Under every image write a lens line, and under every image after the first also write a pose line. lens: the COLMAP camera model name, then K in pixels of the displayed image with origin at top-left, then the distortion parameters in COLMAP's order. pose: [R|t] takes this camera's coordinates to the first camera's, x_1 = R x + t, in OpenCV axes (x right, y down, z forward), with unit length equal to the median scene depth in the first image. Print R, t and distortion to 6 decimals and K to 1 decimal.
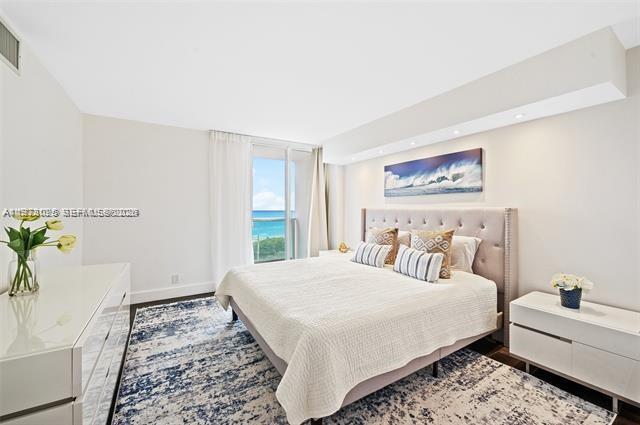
lens RADIAL K [[257.7, 0, 318.9], [0, 257.7, 206.7], [0, 0, 1]] dist [-0.009576, -0.001393]
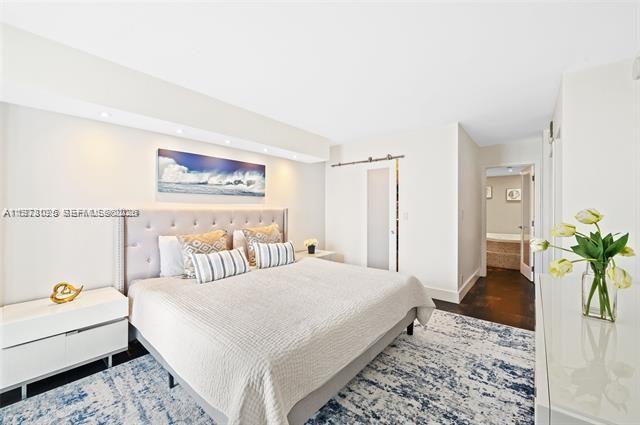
lens RADIAL K [[257.7, 0, 324.8], [0, 257.7, 211.4], [0, 0, 1]] dist [-0.009576, -0.001393]
pose [[-0.327454, -0.008938, 0.944825, -0.704428], [-0.008331, 0.999944, 0.006572, 0.009175], [-0.944831, -0.005720, -0.327510, 1.001295]]
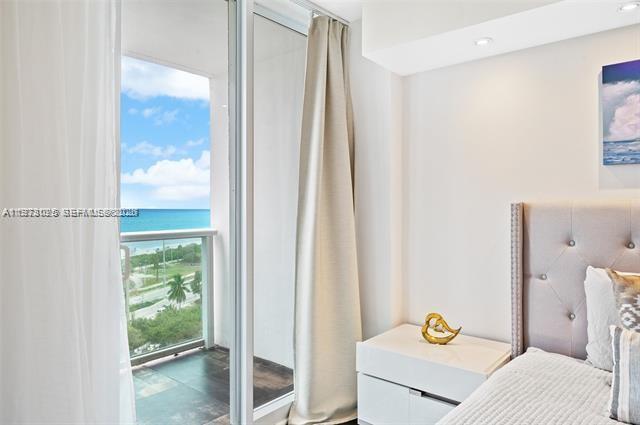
lens RADIAL K [[433.7, 0, 322.9], [0, 433.7, 206.4], [0, 0, 1]] dist [-0.005449, -0.001350]
pose [[0.948088, -0.005007, 0.317969, -0.291717], [0.001802, 0.999945, 0.010372, 0.006621], [-0.318003, -0.009260, 0.948045, 0.768236]]
